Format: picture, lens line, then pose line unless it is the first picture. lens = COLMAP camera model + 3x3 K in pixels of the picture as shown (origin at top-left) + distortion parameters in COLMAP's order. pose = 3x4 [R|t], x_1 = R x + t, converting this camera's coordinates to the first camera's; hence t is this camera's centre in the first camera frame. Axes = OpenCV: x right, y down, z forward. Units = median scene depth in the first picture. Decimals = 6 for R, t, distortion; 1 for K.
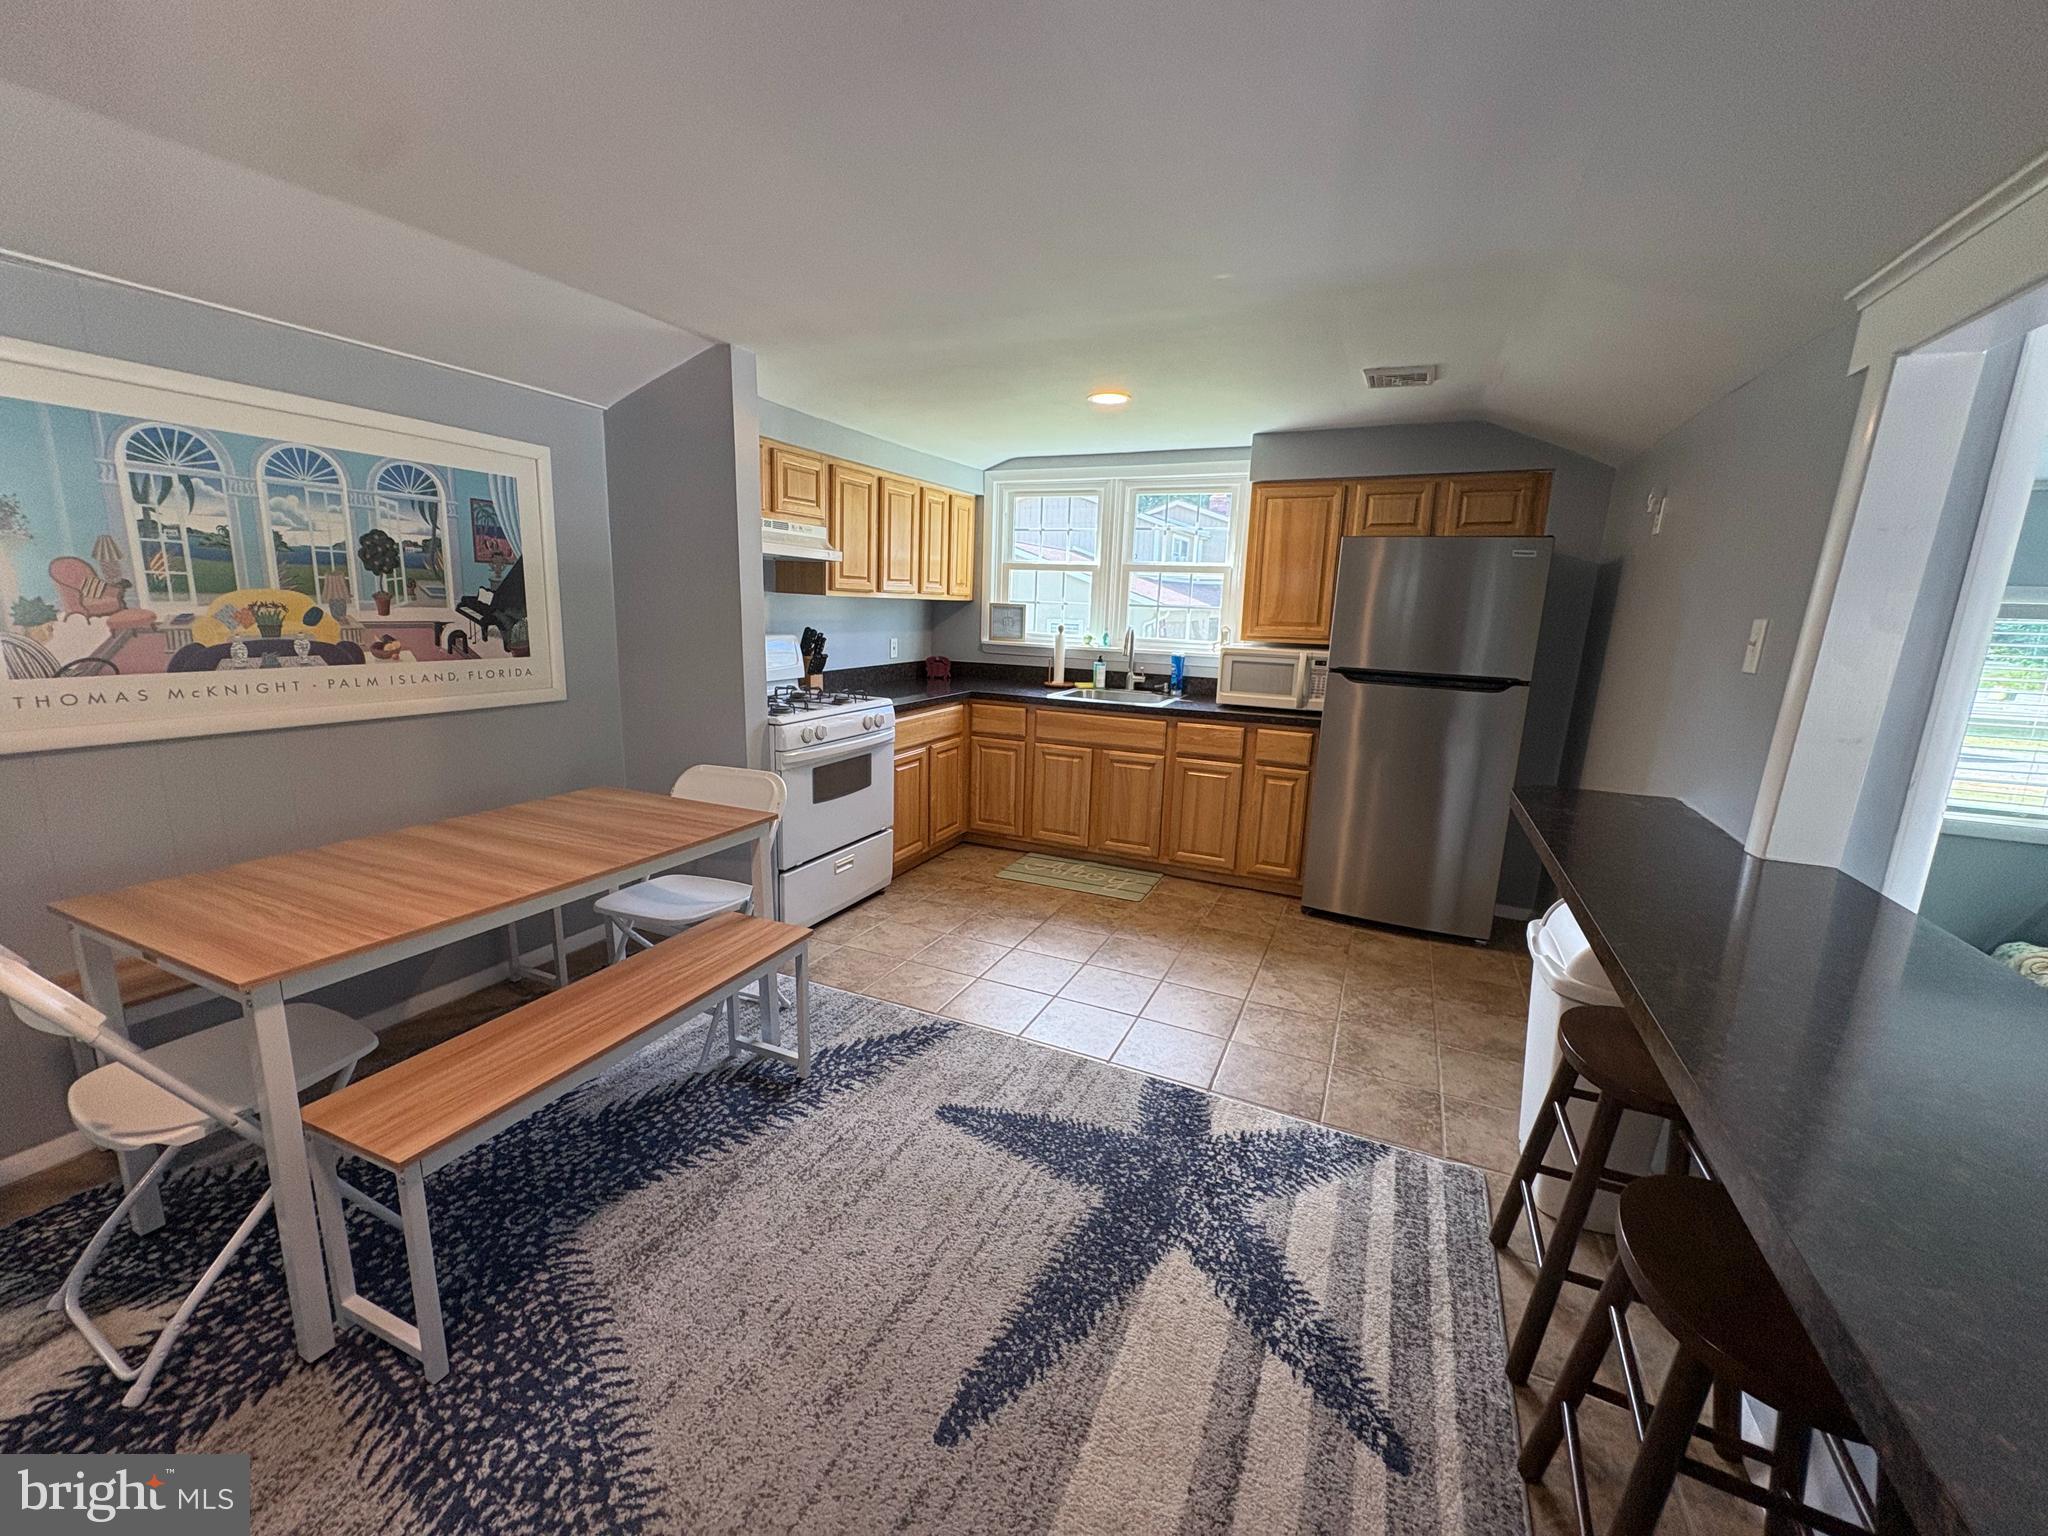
lens RADIAL K [[823.6, 0, 1023.8], [0, 823.6, 762.1], [0, 0, 1]] dist [0.001777, -0.000045]
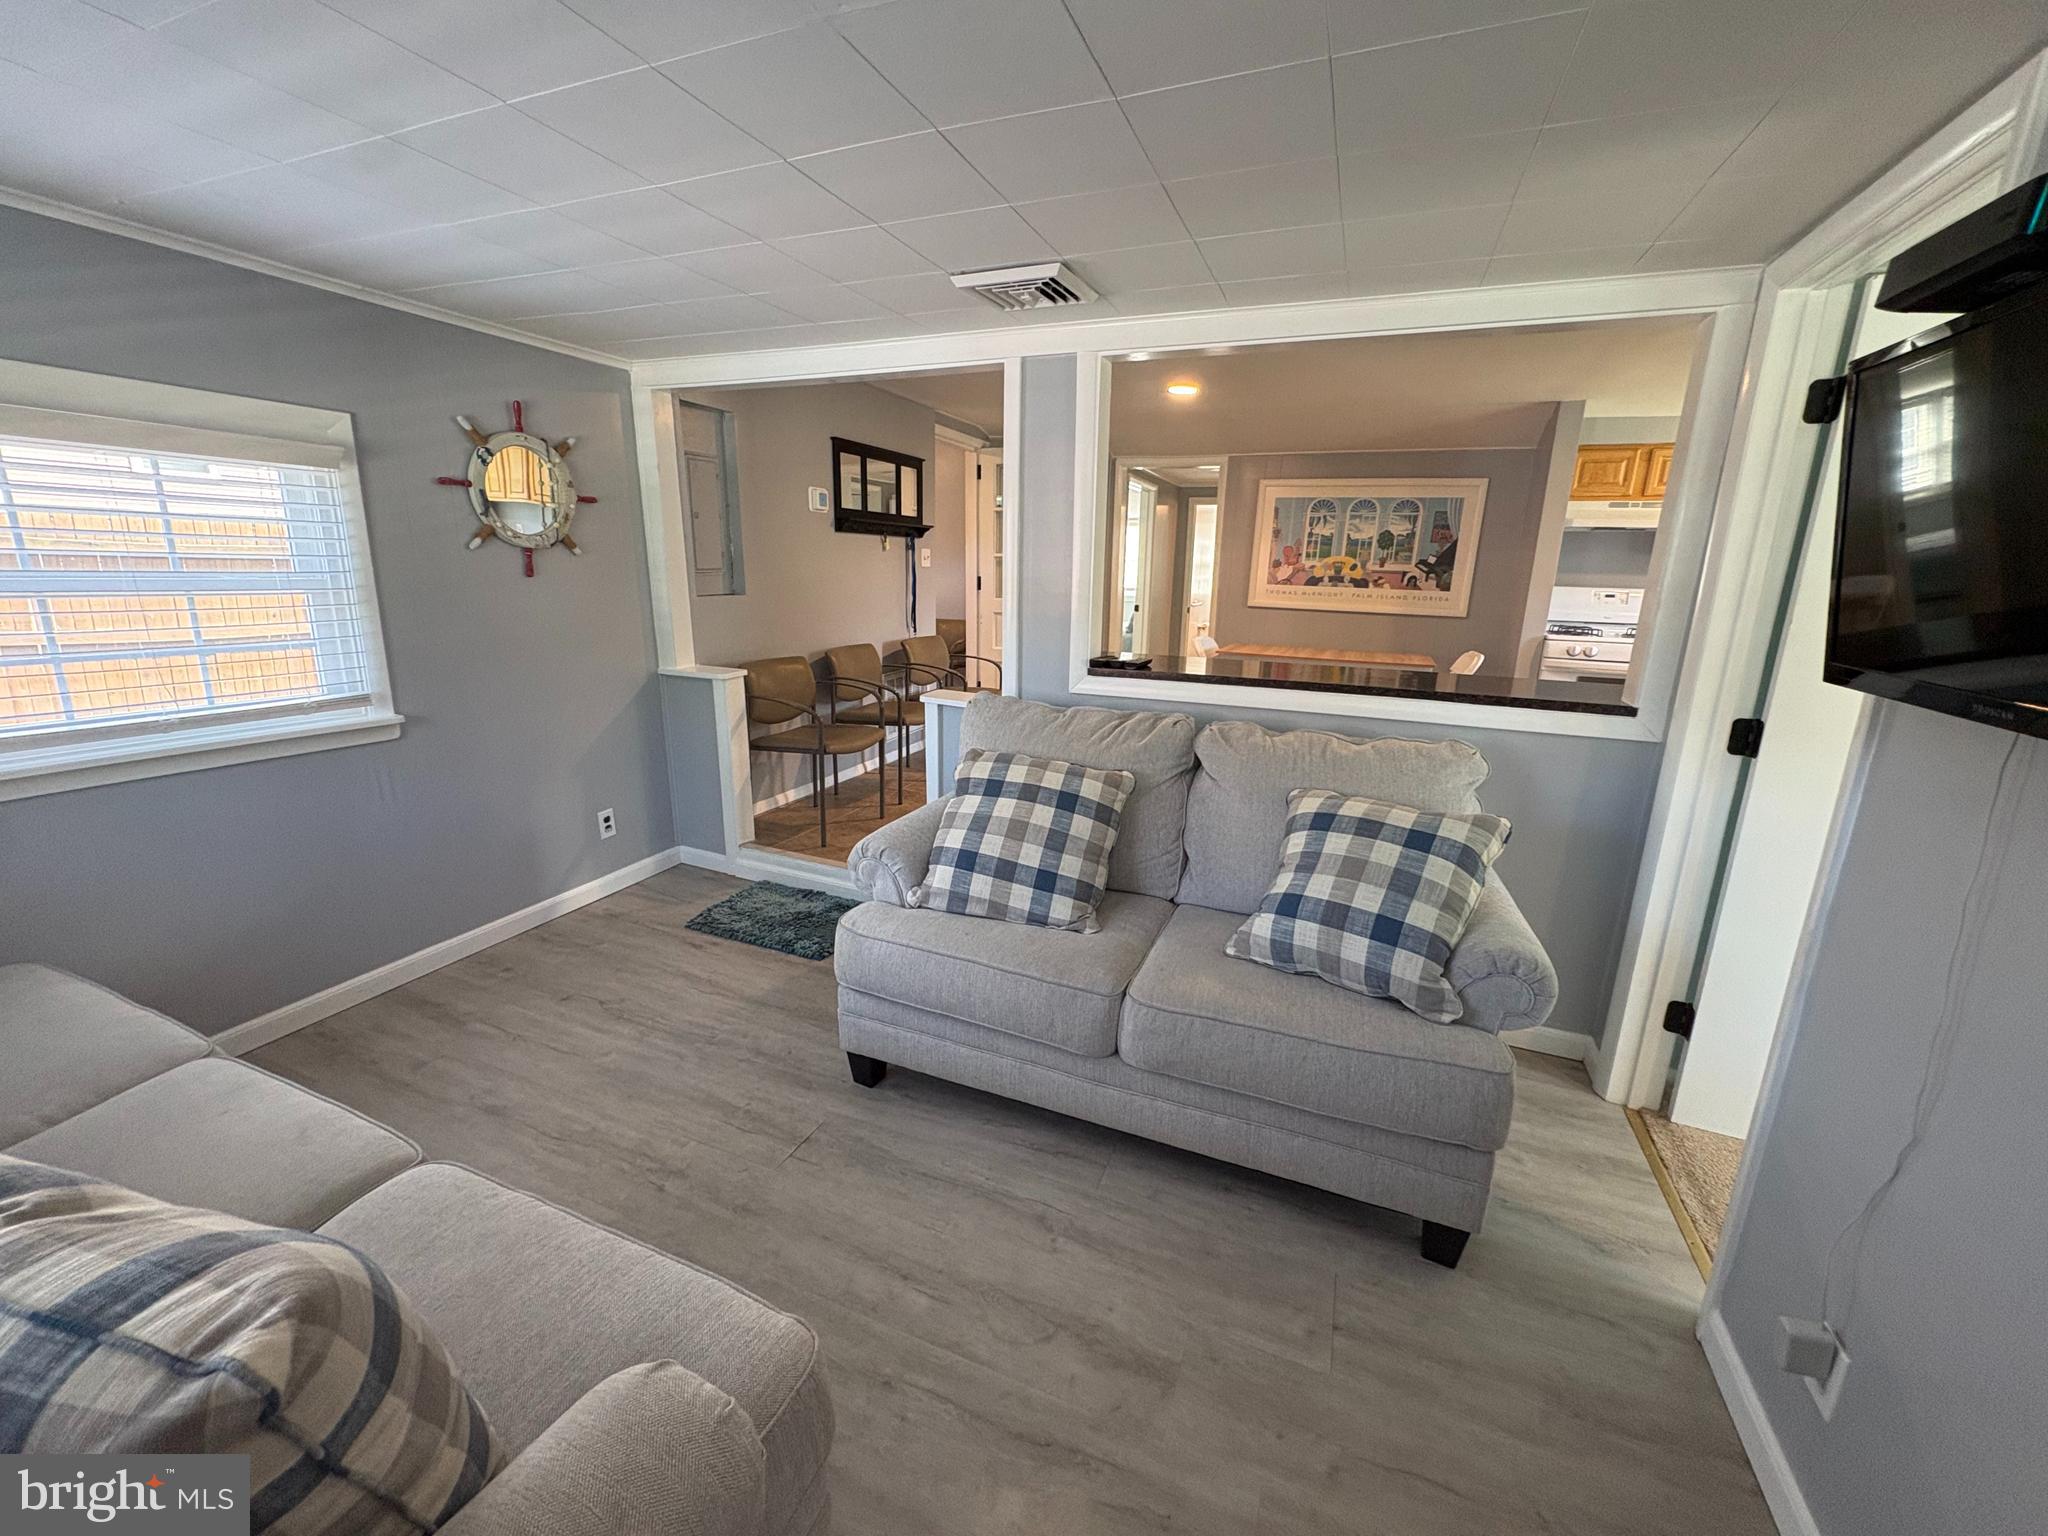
lens RADIAL K [[823.6, 0, 1031.7], [0, 823.6, 761.9], [0, 0, 1]] dist [0.001777, -0.000045]
pose [[0.021076, 0.207864, -0.977931, 0.957452], [-0.216496, 0.955888, 0.198513, 0.058158], [0.976056, 0.207534, 0.065149, 0.008434]]
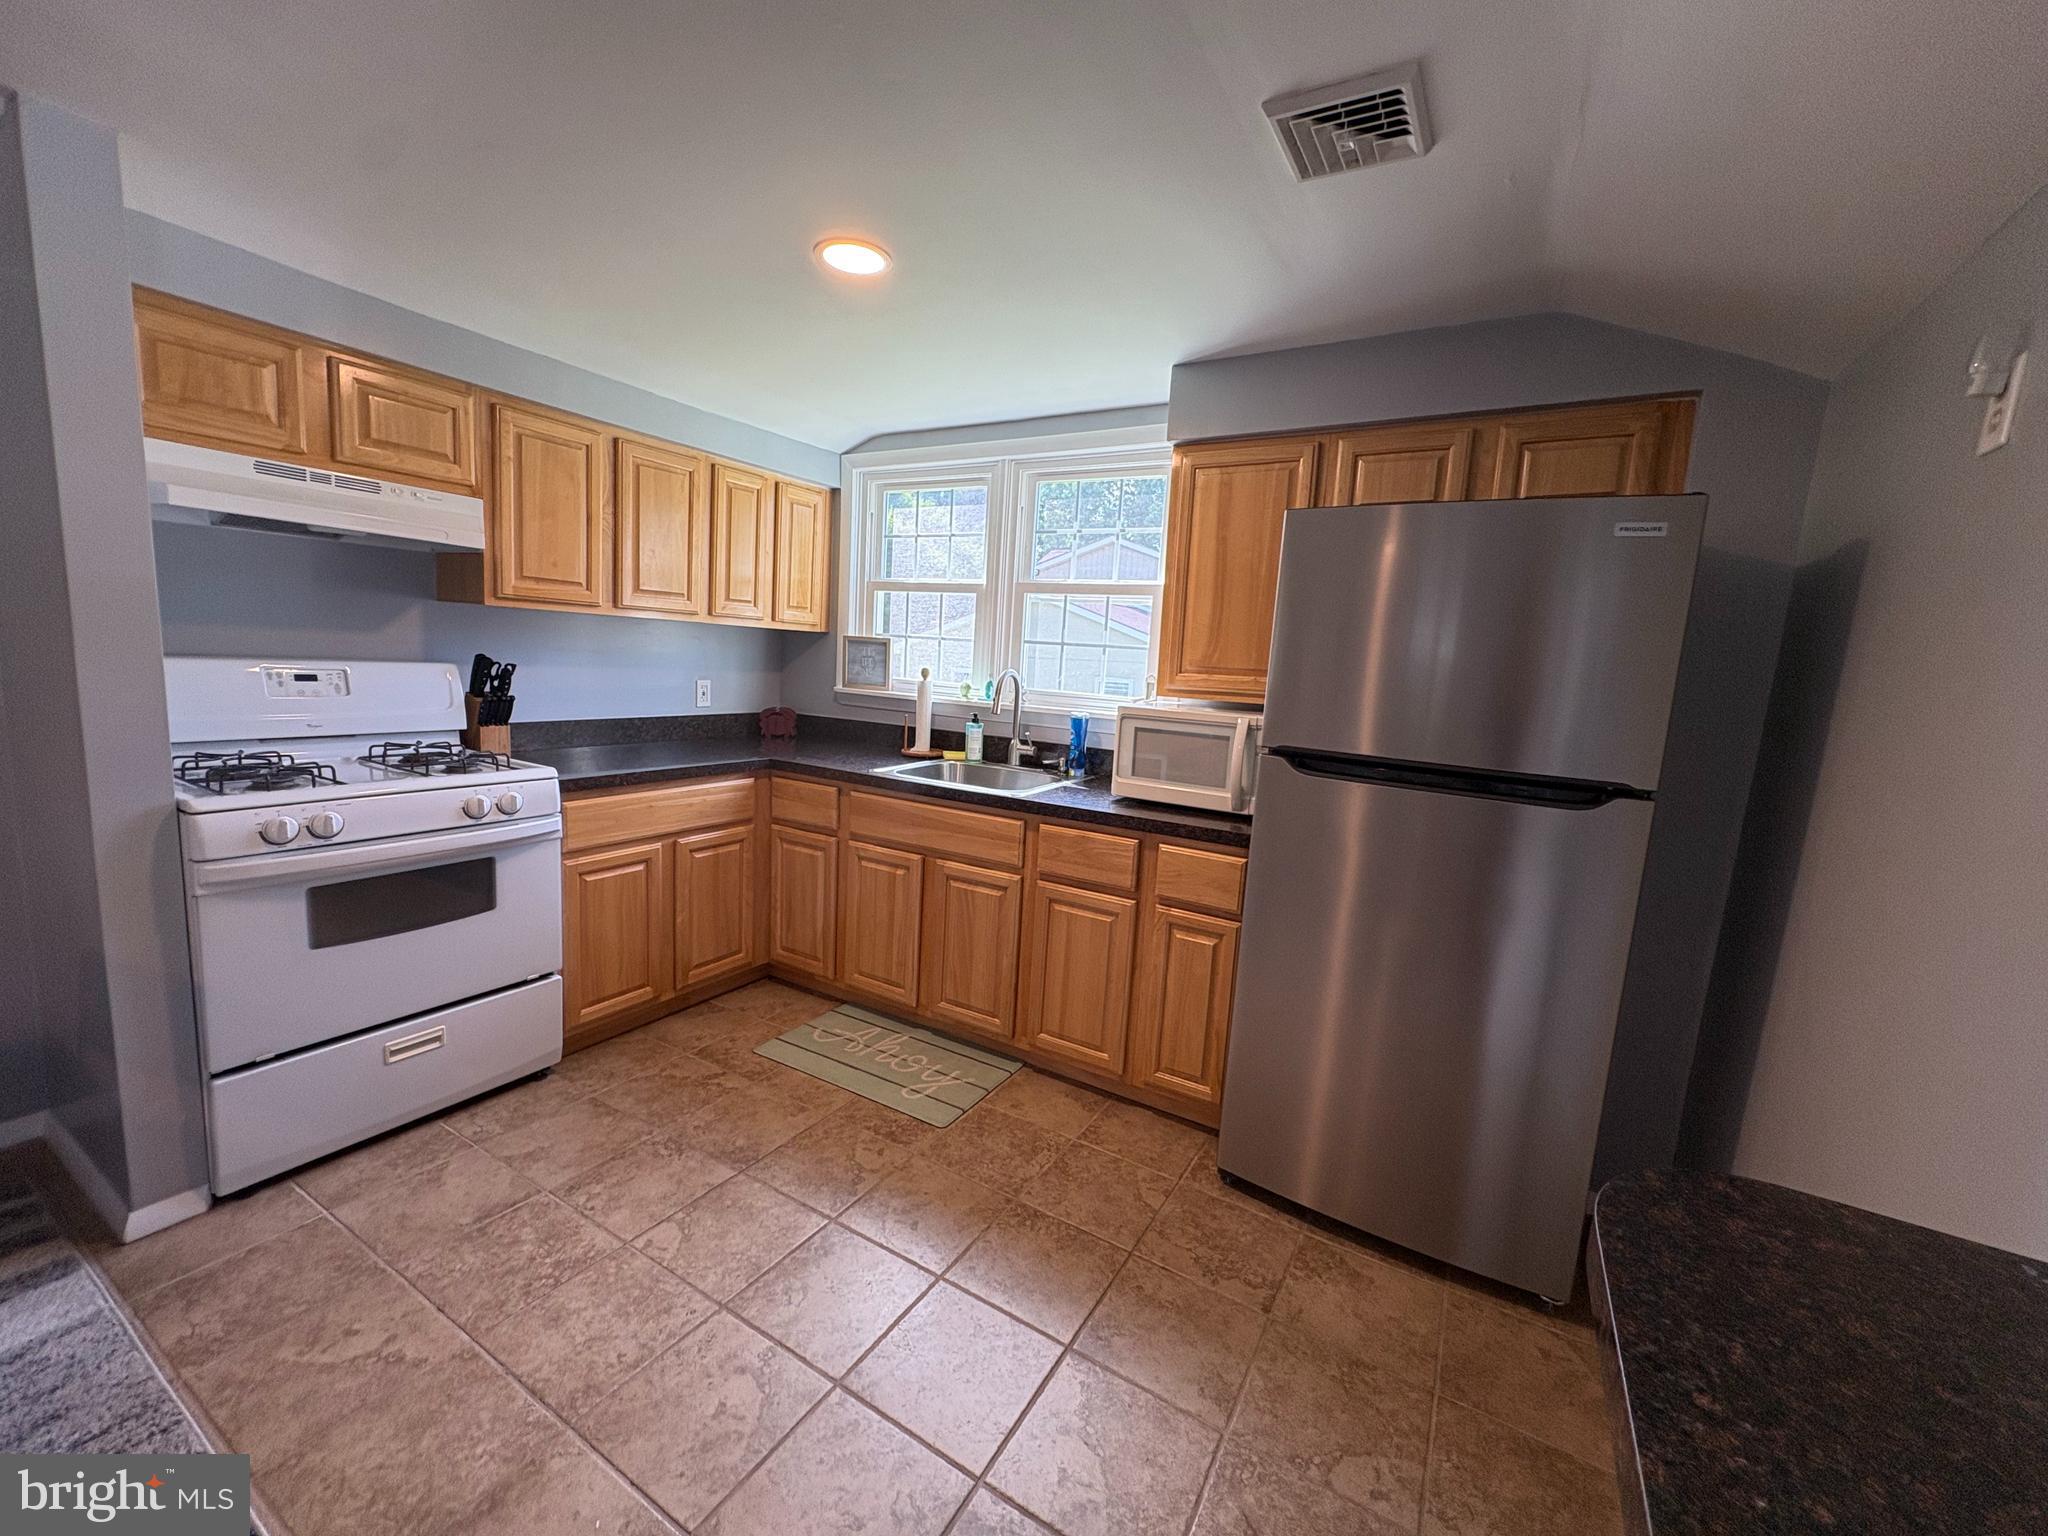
lens RADIAL K [[823.6, 0, 1021.3], [0, 823.6, 761.3], [0, 0, 1]] dist [0.001777, -0.000045]
pose [[0.993899, 0.039256, -0.103068, 0.241136], [-0.046450, 0.996579, -0.068355, -0.053264], [0.100032, 0.072726, 0.992323, 0.394456]]
